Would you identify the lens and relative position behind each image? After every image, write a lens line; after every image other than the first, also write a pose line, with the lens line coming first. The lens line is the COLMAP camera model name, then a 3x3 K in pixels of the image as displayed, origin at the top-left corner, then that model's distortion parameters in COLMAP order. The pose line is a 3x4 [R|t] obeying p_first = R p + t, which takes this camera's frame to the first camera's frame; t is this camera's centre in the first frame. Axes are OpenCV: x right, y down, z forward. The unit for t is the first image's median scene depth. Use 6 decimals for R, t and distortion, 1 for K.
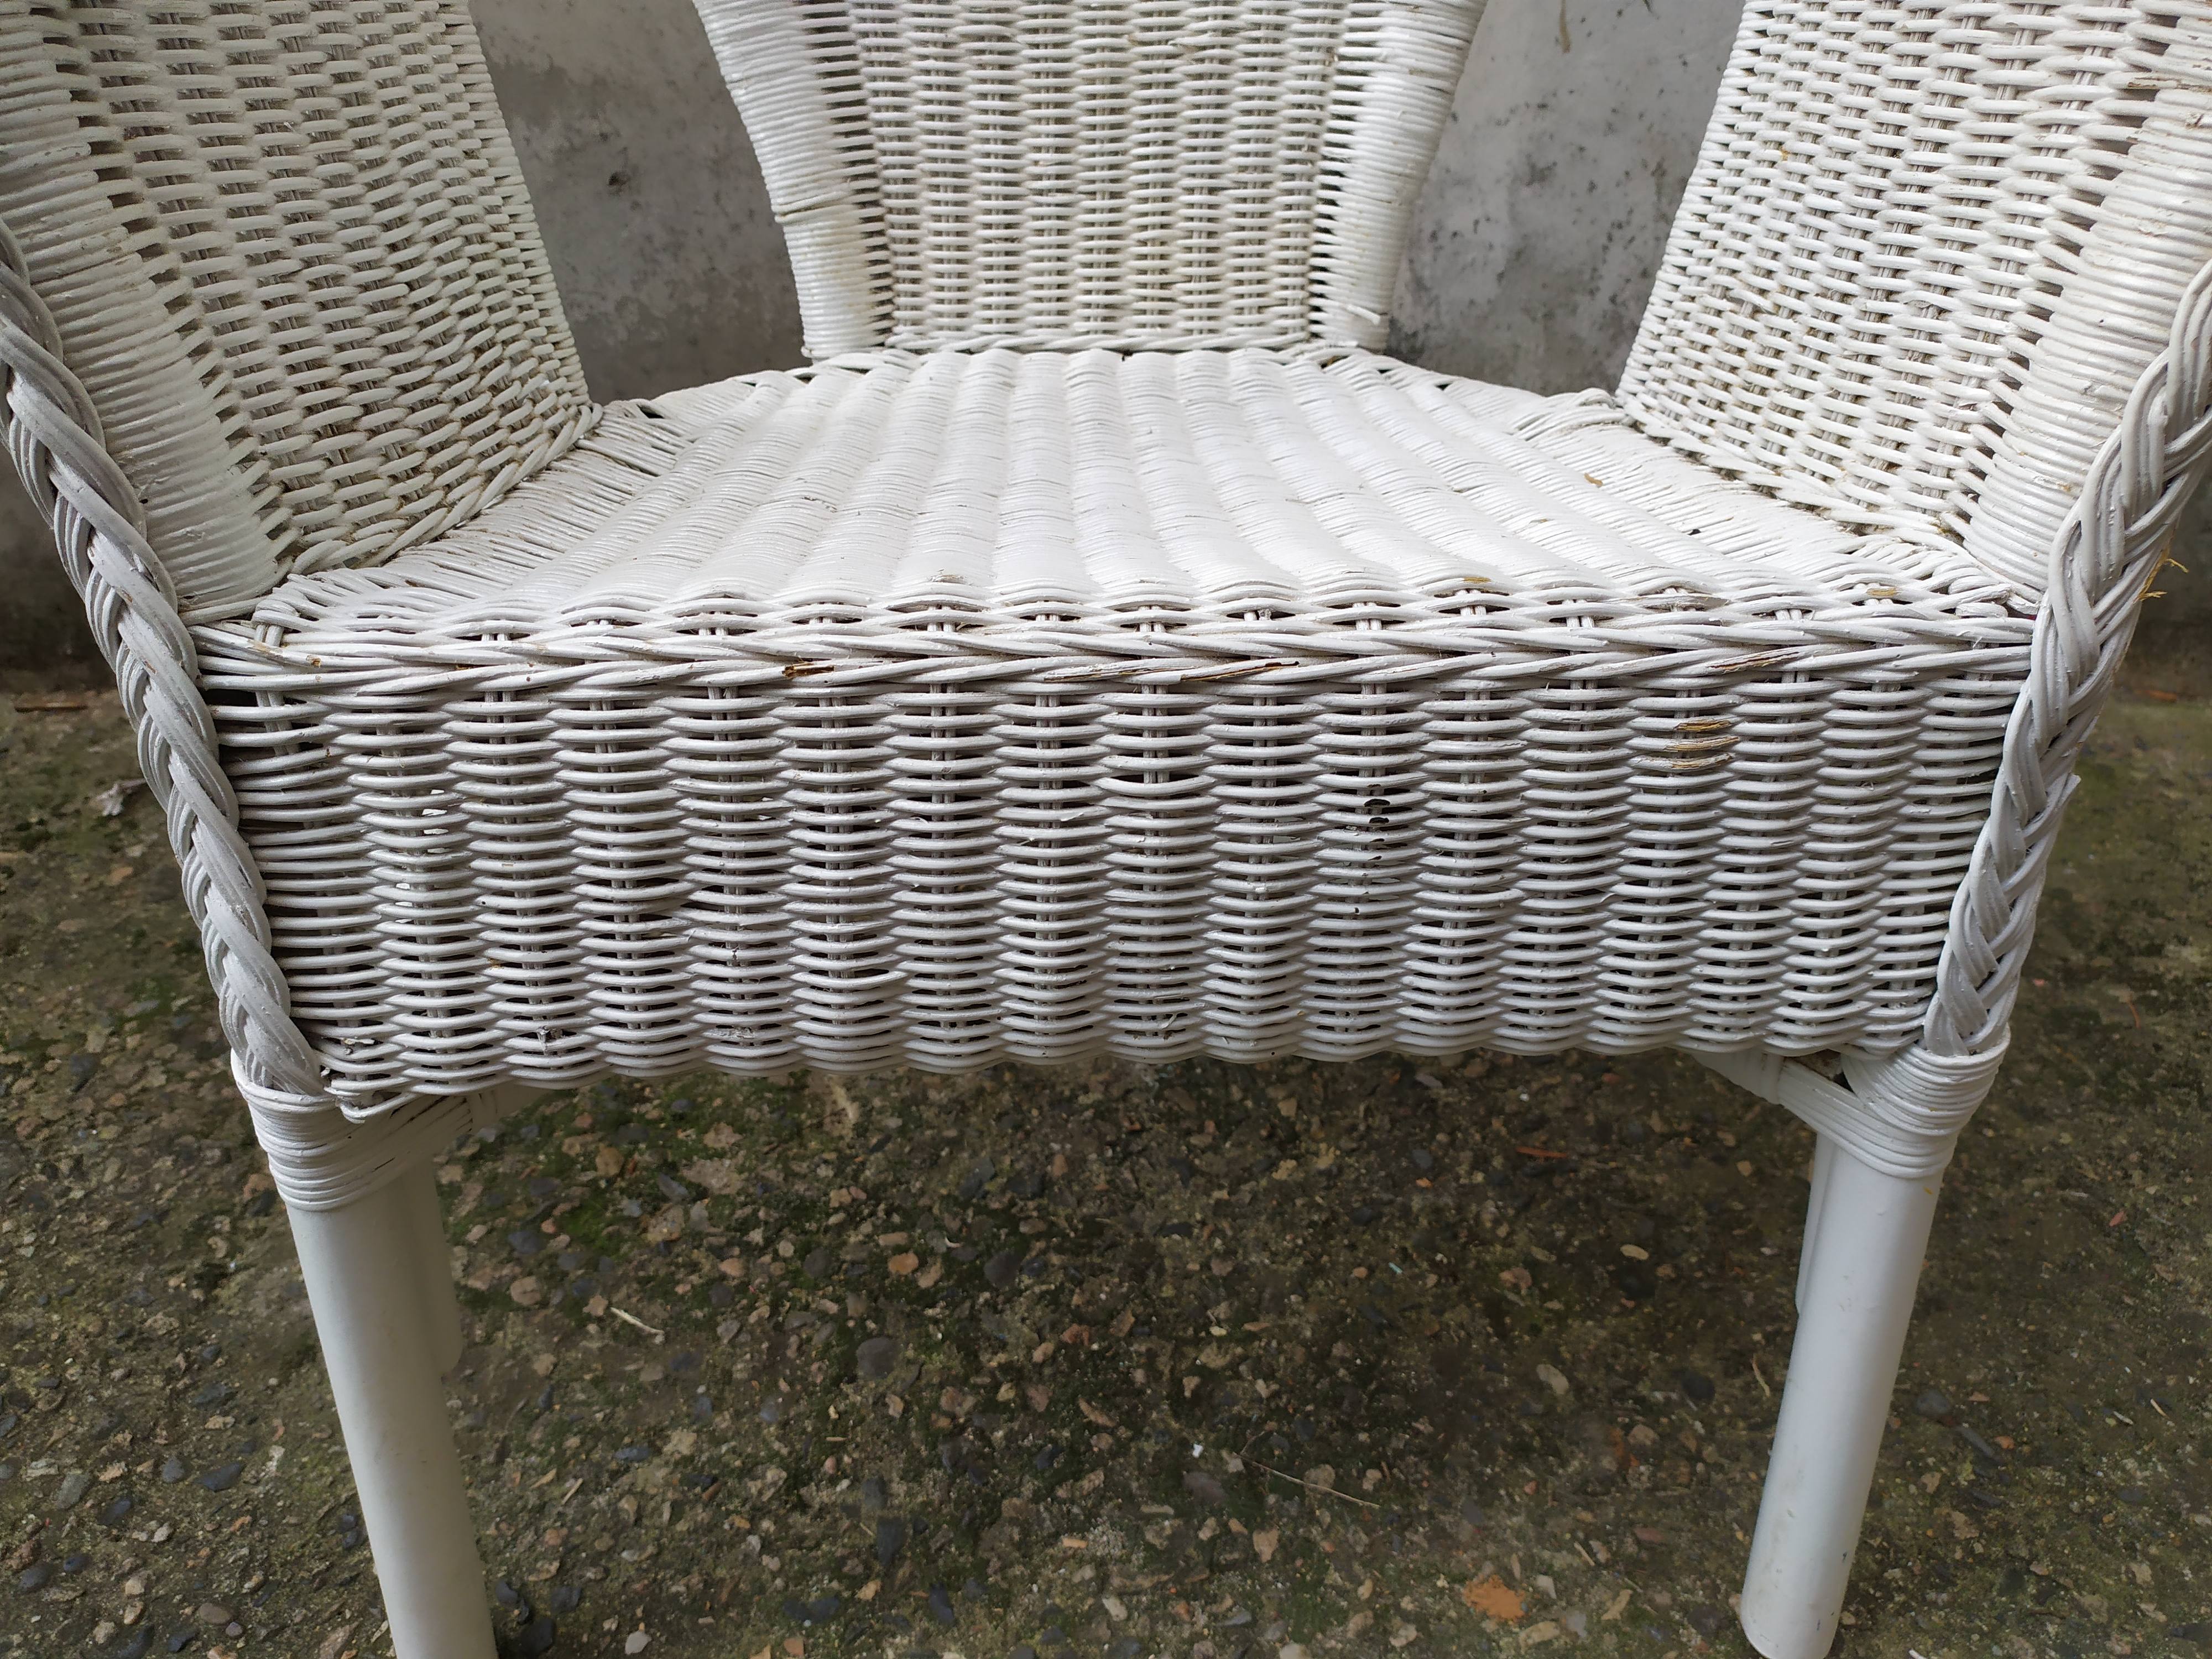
lens RADIAL K [[1710.5, 0, 1076.5], [0, 1710.5, 838.7], [0, 0, 1]] dist [0.047338, -0.064361]
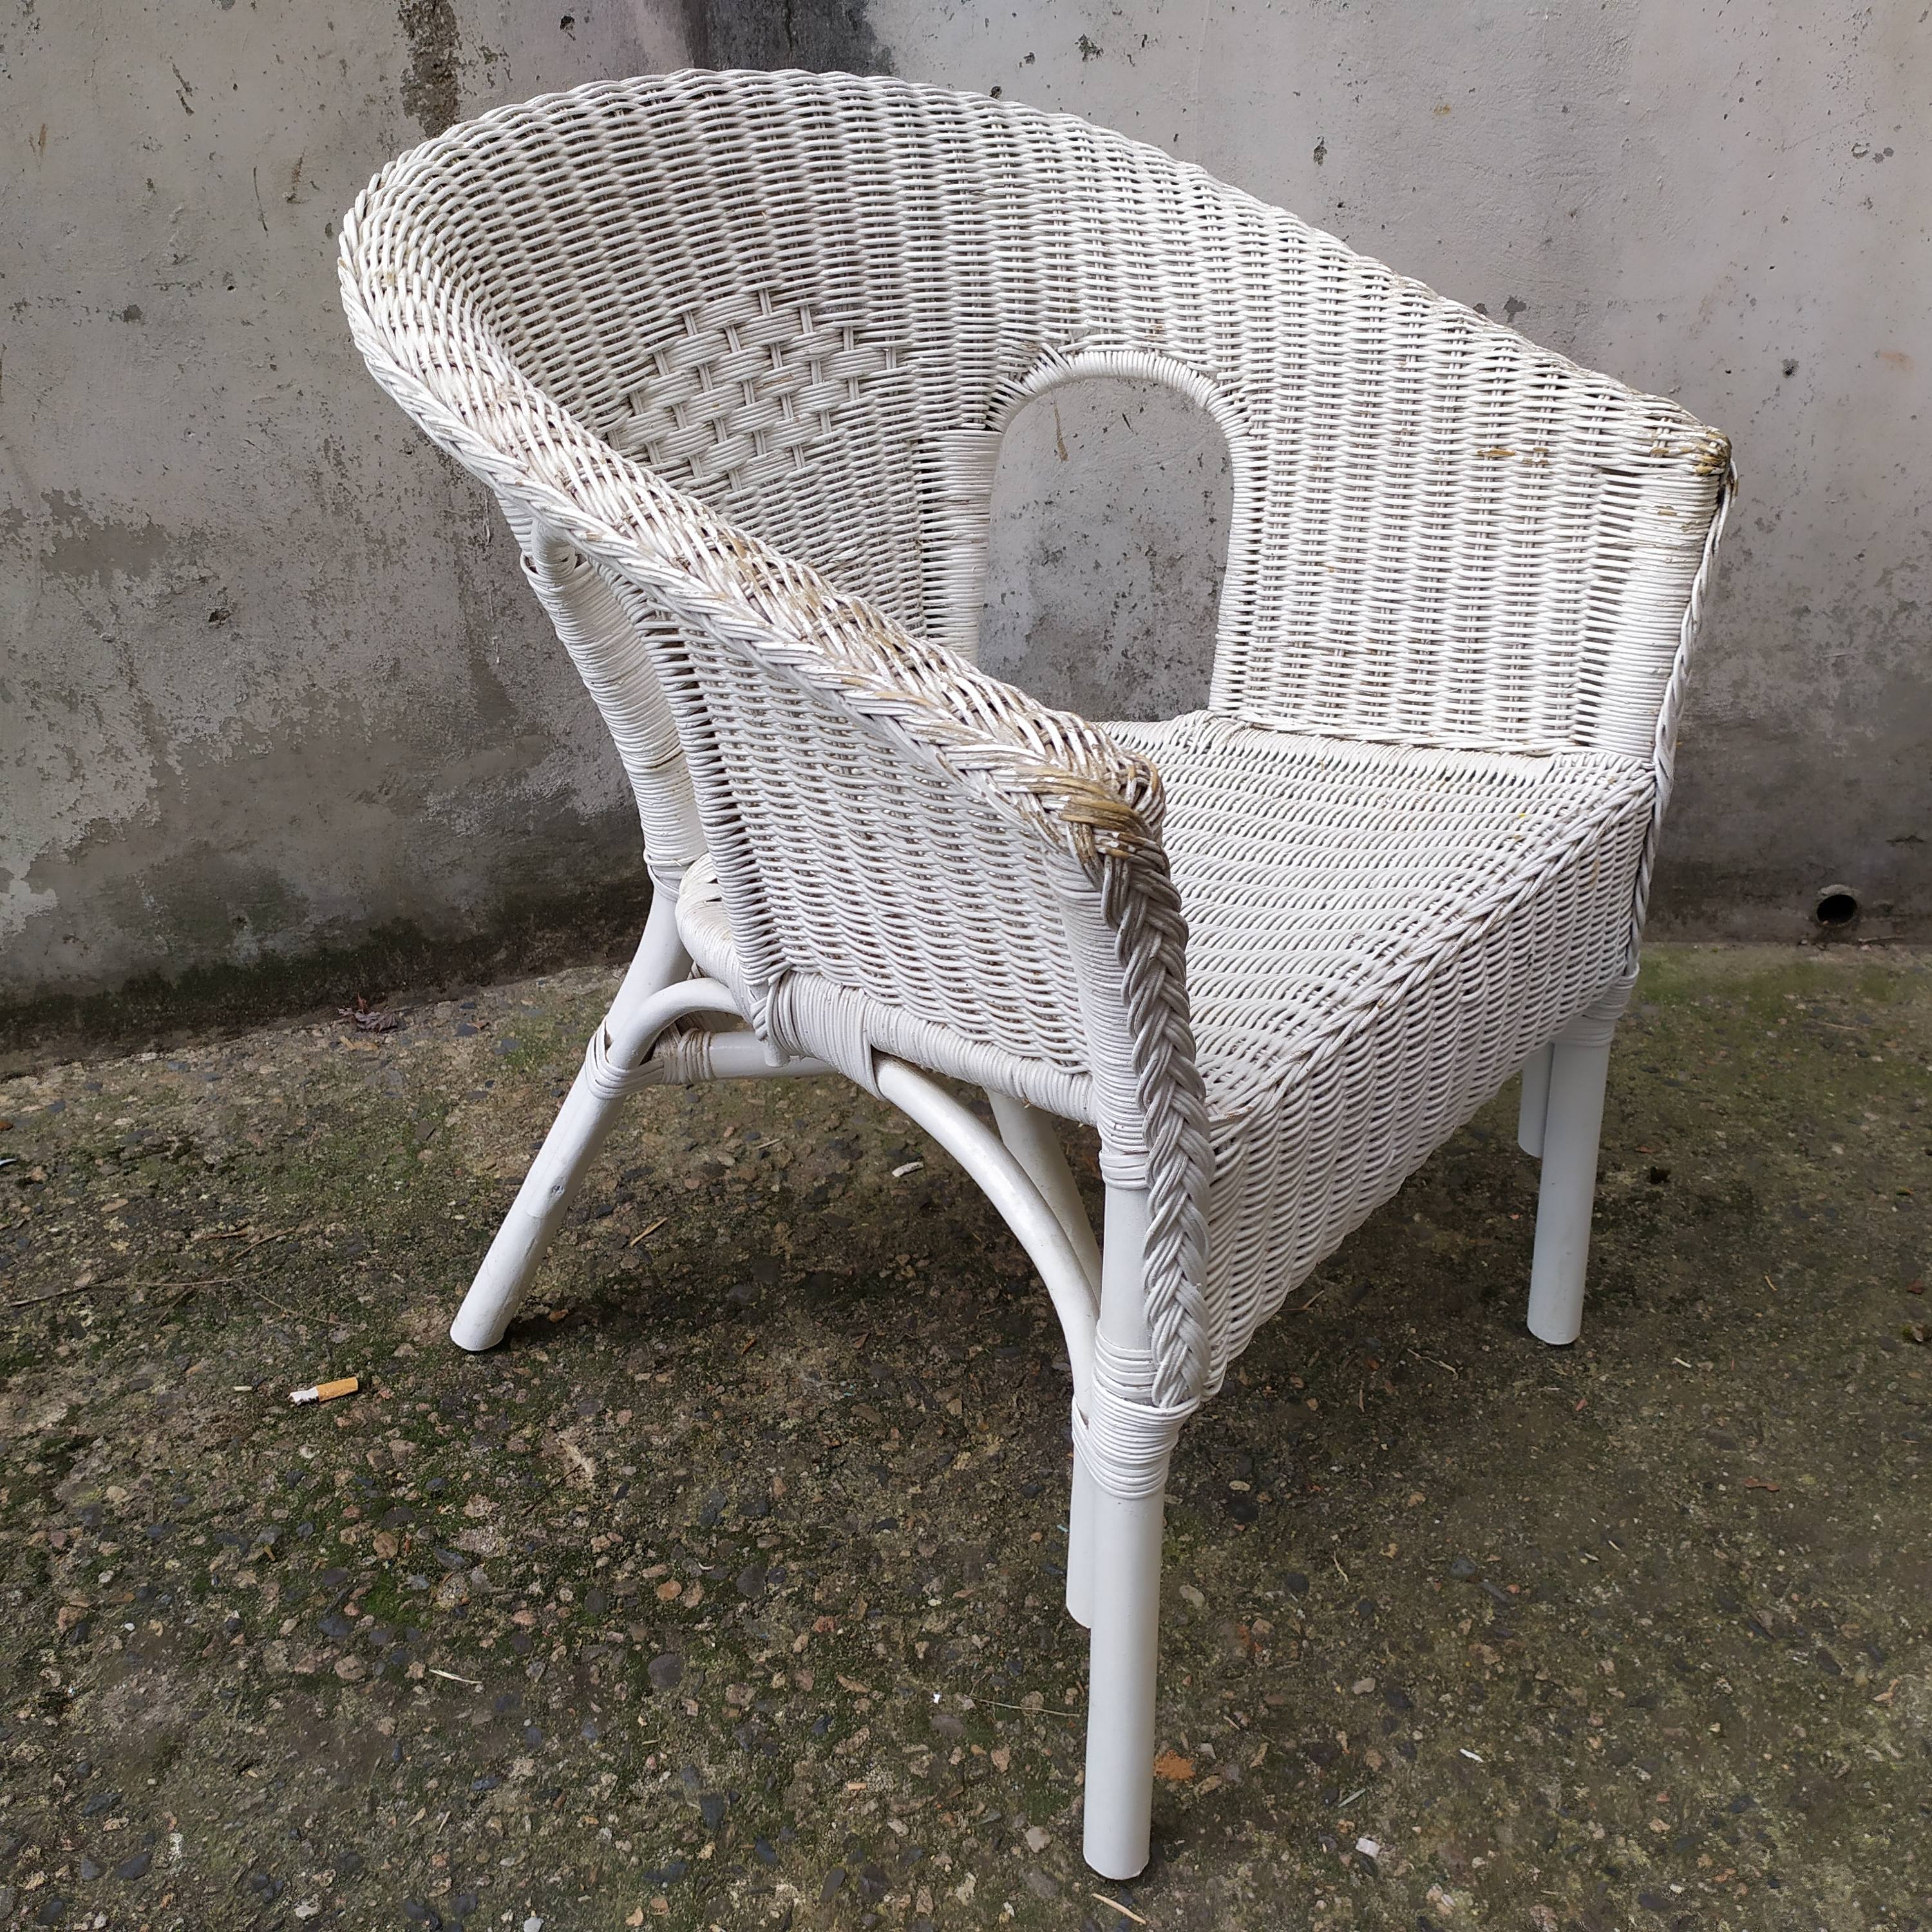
lens RADIAL K [[1961.9, 0, 944.3], [0, 1961.9, 1005.6], [0, 0, 1]] dist [0.059571, -0.057043]
pose [[0.974258, -0.106238, 0.198836, -0.151394], [0.108475, 0.994099, -0.000359, -0.145946], [-0.197624, 0.021919, 0.980033, -0.424959]]
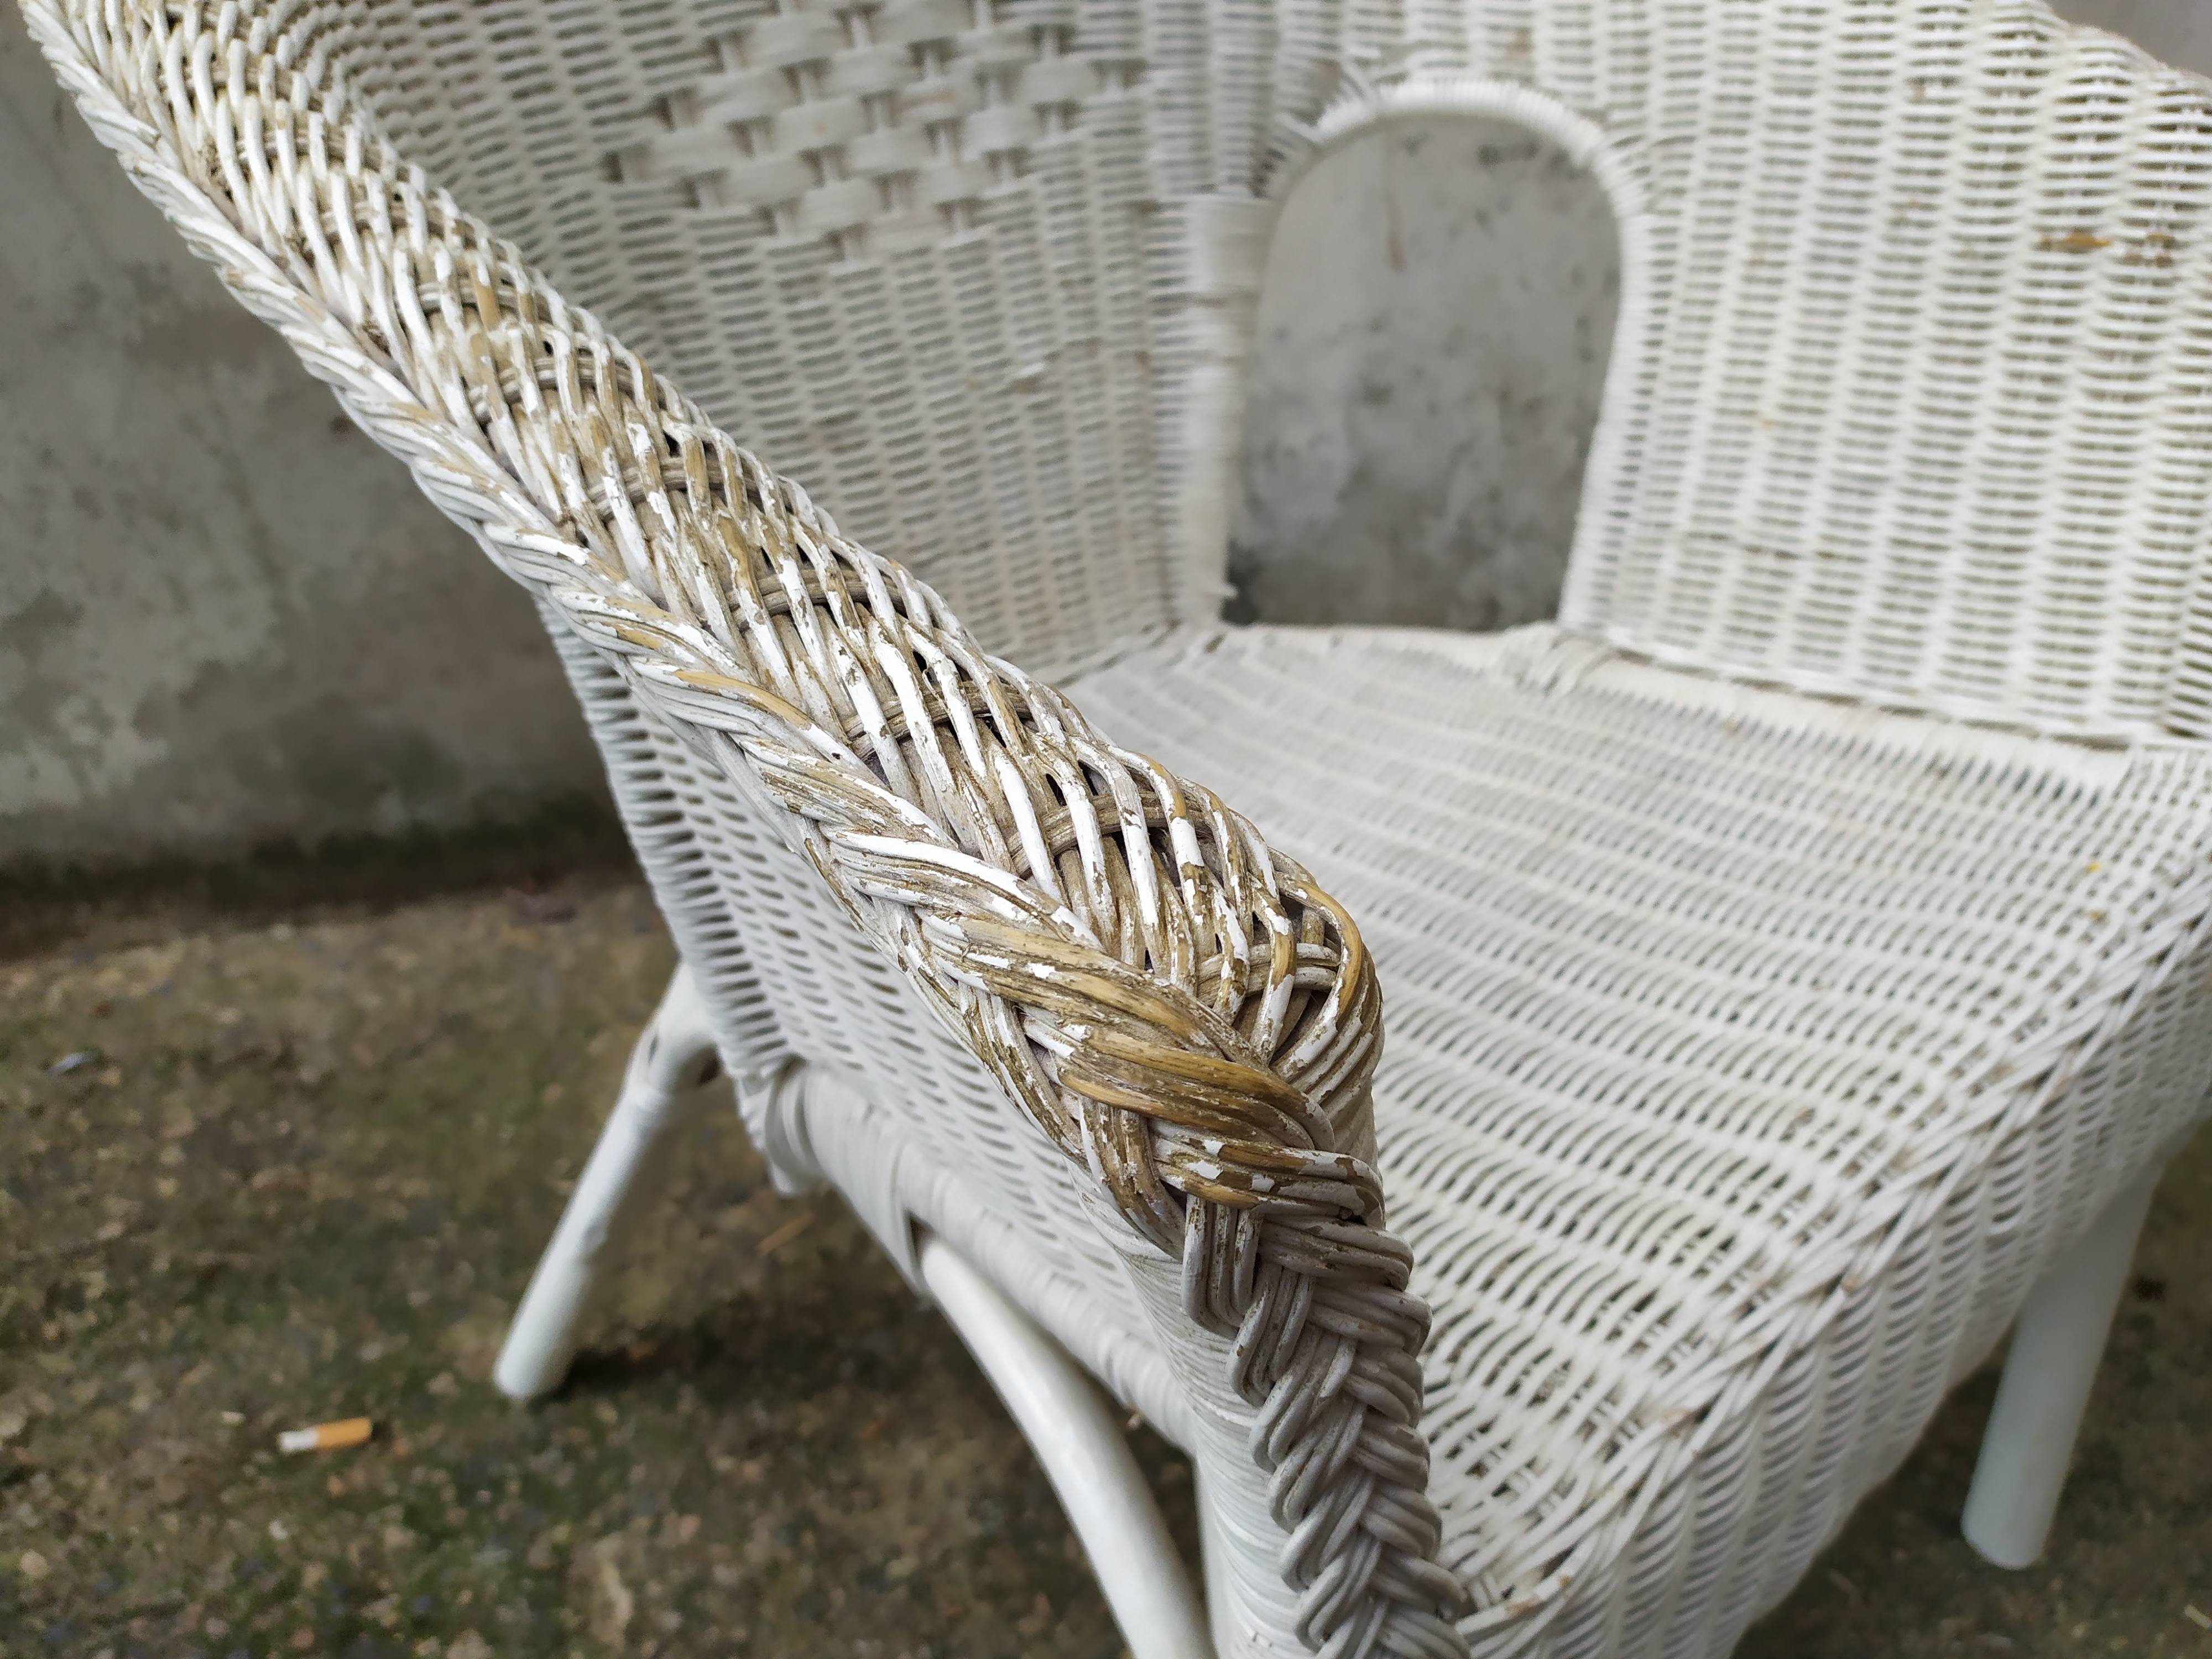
lens RADIAL K [[1739.3, 0, 1118.6], [0, 1739.3, 826.1], [0, 0, 1]] dist [-0.008819, -0.006781]
pose [[0.995695, -0.040638, 0.083303, 0.067416], [0.039945, 0.999152, 0.009970, -0.265139], [-0.083638, -0.006600, 0.996474, 0.142640]]
